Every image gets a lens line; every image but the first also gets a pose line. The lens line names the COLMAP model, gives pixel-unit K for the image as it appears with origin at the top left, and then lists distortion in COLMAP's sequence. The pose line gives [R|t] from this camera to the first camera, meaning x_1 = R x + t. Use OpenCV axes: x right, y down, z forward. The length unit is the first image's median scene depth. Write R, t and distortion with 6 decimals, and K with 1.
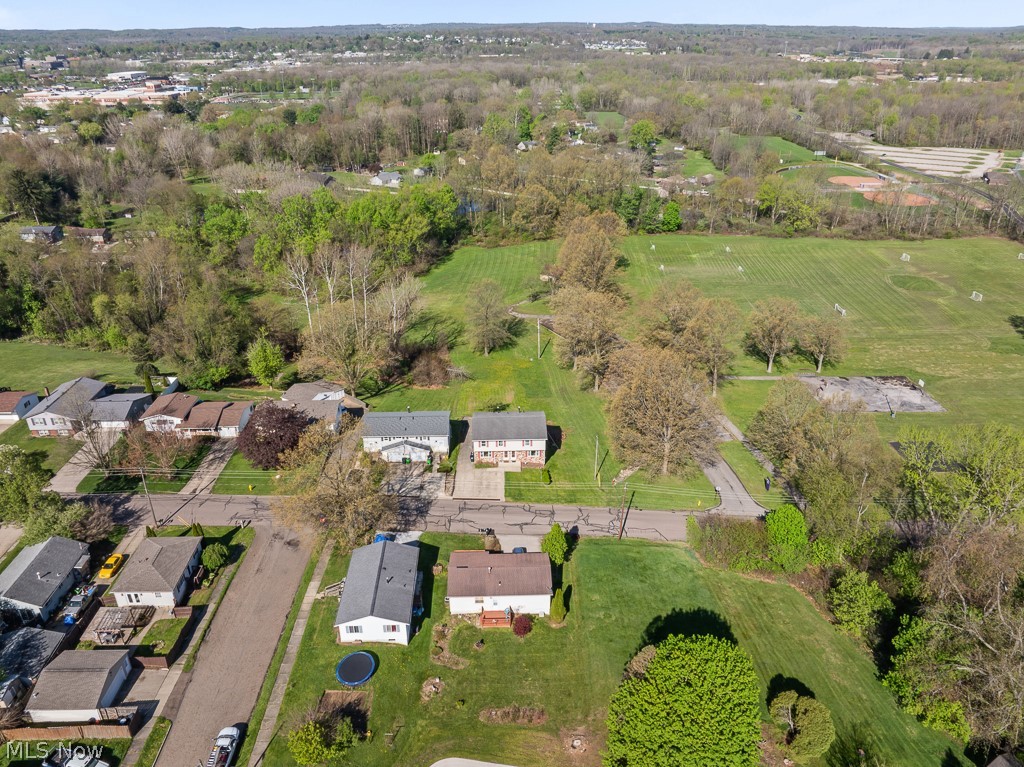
lens RADIAL K [[722.1, 0, 512.0], [0, 722.1, 383.2], [0, 0, 1]] dist [-0.043648, 0.017346]
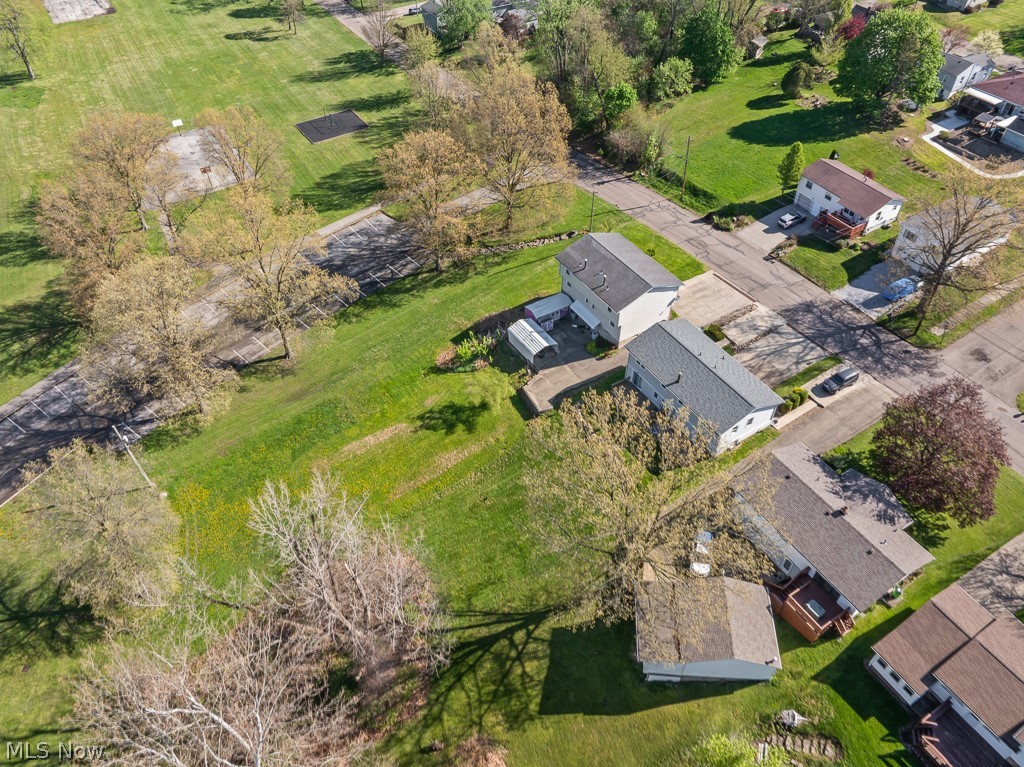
lens RADIAL K [[722.1, 0, 511.0], [0, 722.1, 384.7], [0, 0, 1]] dist [-0.043648, 0.017346]
pose [[-0.505739, -0.603647, 0.616310, -0.437111], [0.382986, 0.483043, 0.787395, -0.467282], [-0.773013, 0.634255, -0.013105, 1.142949]]
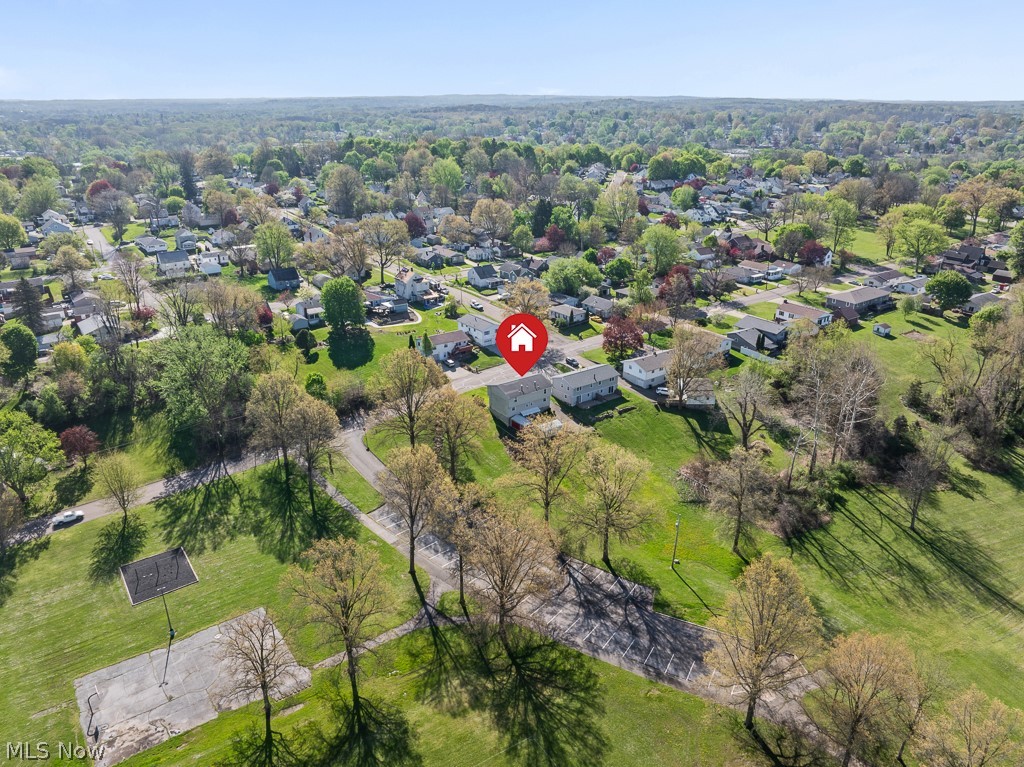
lens RADIAL K [[722.1, 0, 509.7], [0, 722.1, 384.2], [0, 0, 1]] dist [-0.043648, 0.017346]
pose [[-0.820569, 0.222700, -0.526375, 0.707997], [-0.241701, 0.699351, 0.672673, -0.833543], [0.517925, 0.679200, -0.520039, 1.663934]]
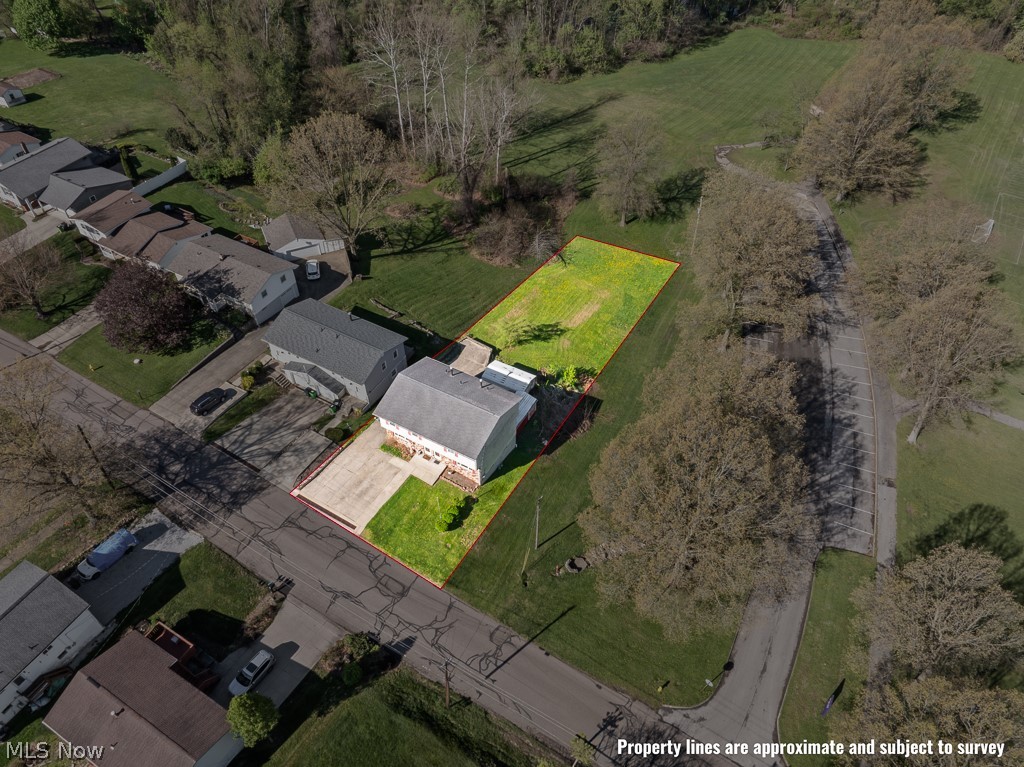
lens RADIAL K [[722.1, 0, 507.7], [0, 722.1, 382.4], [0, 0, 1]] dist [-0.043648, 0.017346]
pose [[0.857100, 0.374221, -0.354033, 0.243907], [-0.234991, 0.895590, 0.377754, -0.197976], [0.458431, -0.240578, 0.855548, 0.496664]]
